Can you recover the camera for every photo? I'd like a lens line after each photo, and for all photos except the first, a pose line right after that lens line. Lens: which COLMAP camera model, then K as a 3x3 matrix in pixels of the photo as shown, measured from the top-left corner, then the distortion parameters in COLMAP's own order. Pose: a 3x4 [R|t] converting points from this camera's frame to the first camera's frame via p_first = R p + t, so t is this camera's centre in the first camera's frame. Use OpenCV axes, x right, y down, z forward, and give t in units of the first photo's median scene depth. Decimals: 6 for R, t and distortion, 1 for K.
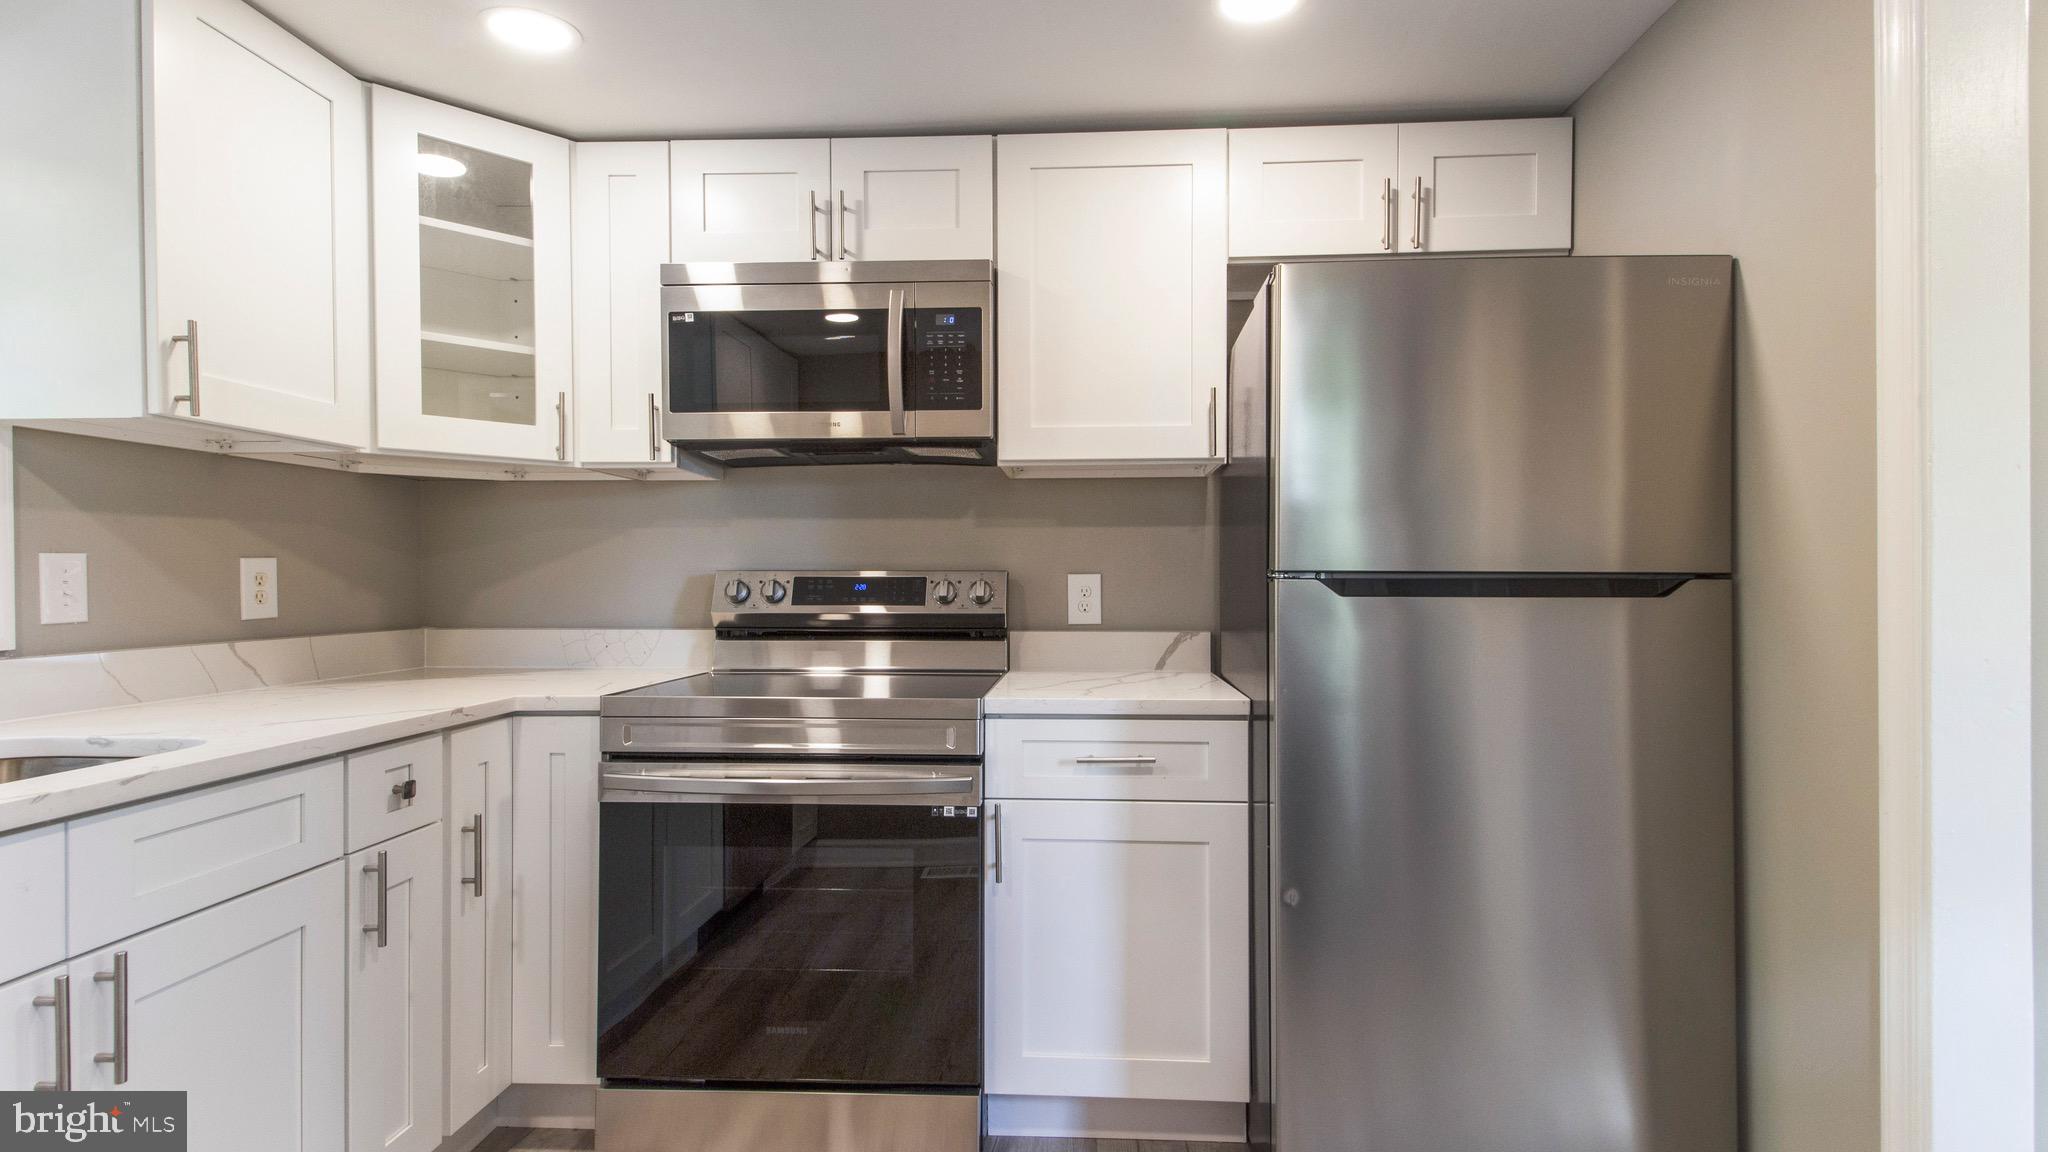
lens RADIAL K [[972.8, 0, 1032.6], [0, 972.8, 581.5], [0, 0, 1]] dist [0.016987, 0.000136]
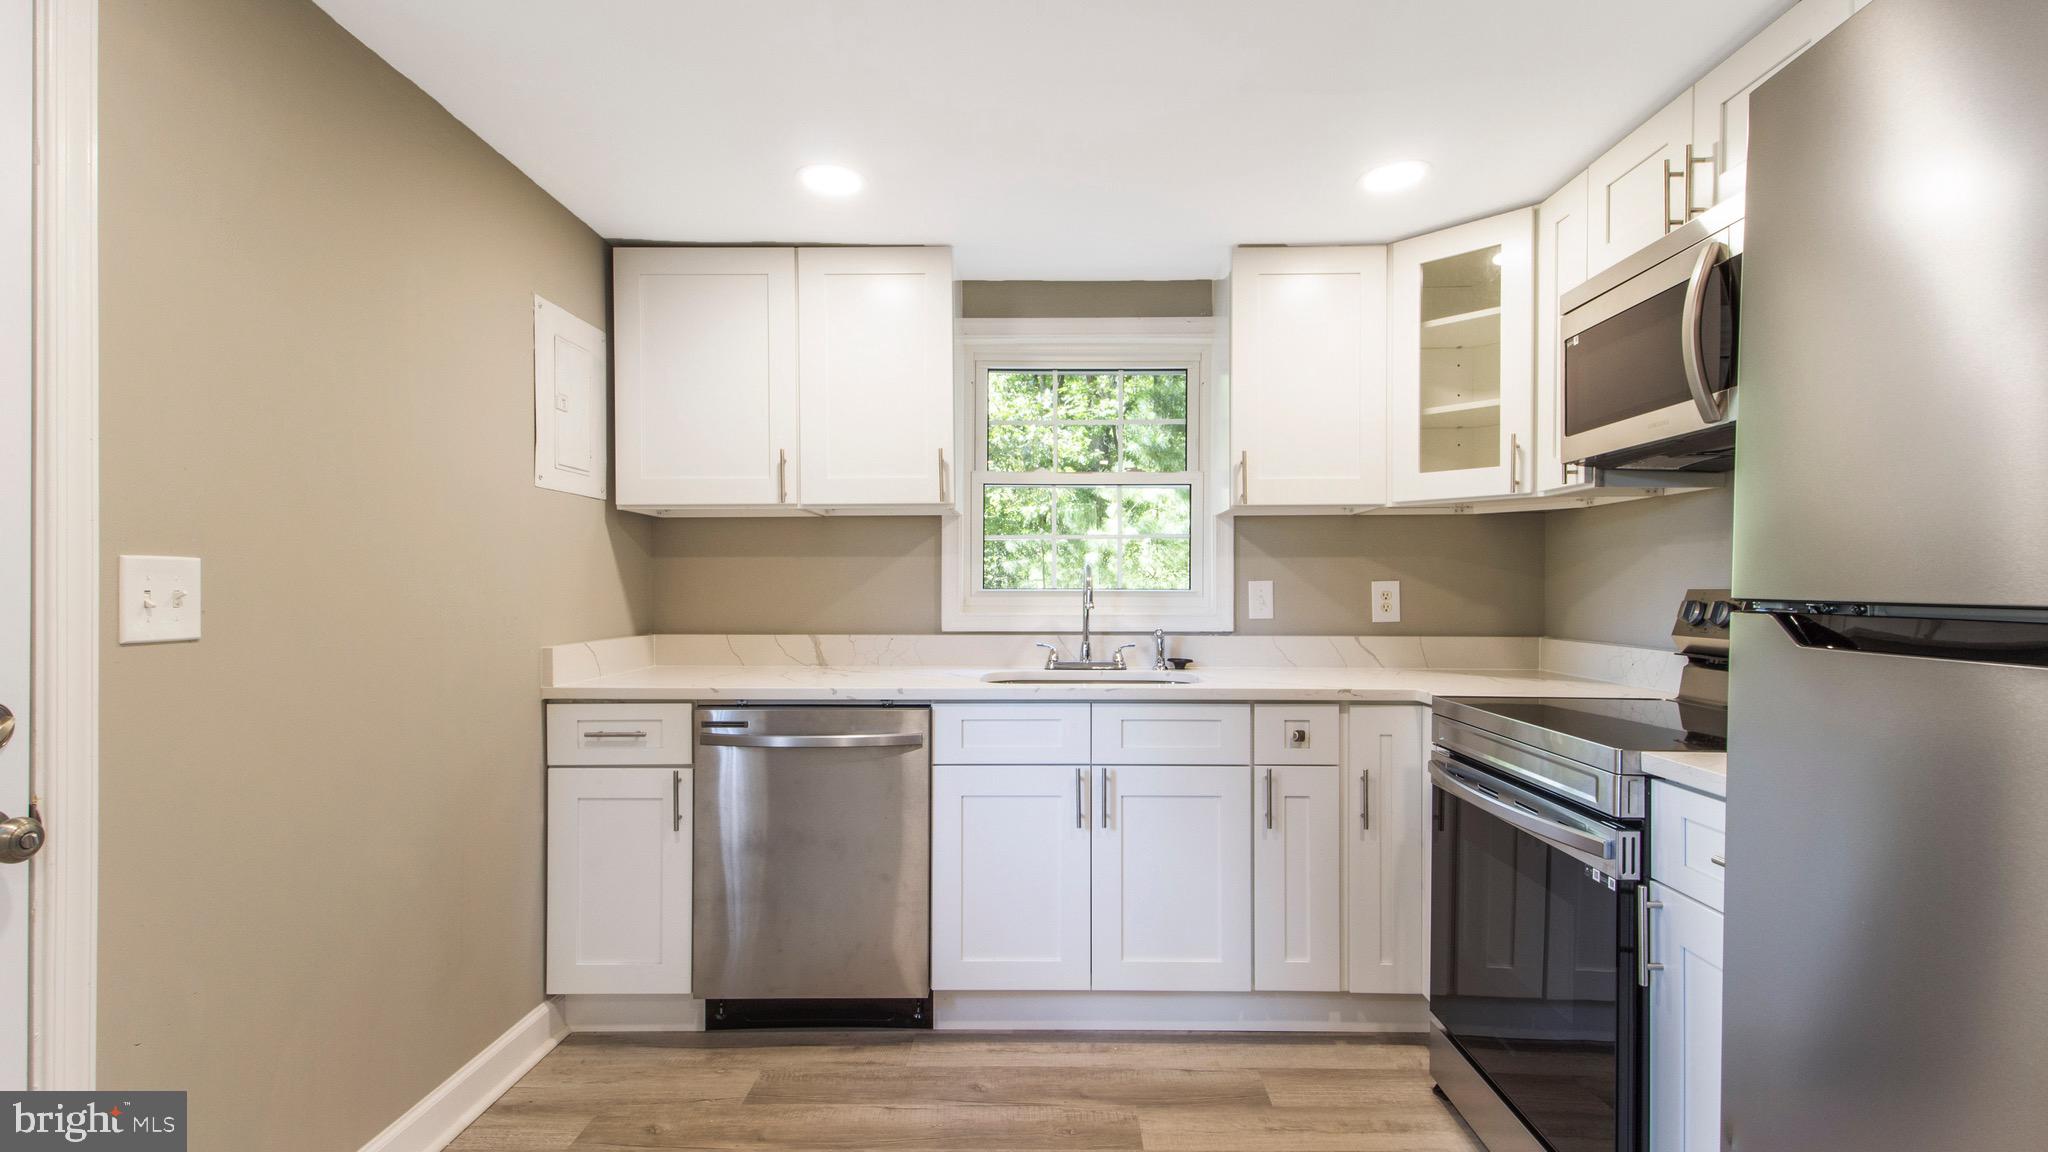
lens RADIAL K [[972.8, 0, 1034.4], [0, 972.8, 589.8], [0, 0, 1]] dist [0.016987, 0.000136]
pose [[0.033309, 0.003450, -0.999439, 0.684395], [-0.004505, 0.999984, 0.003301, -0.013564], [0.999435, 0.004392, 0.033324, 0.432790]]
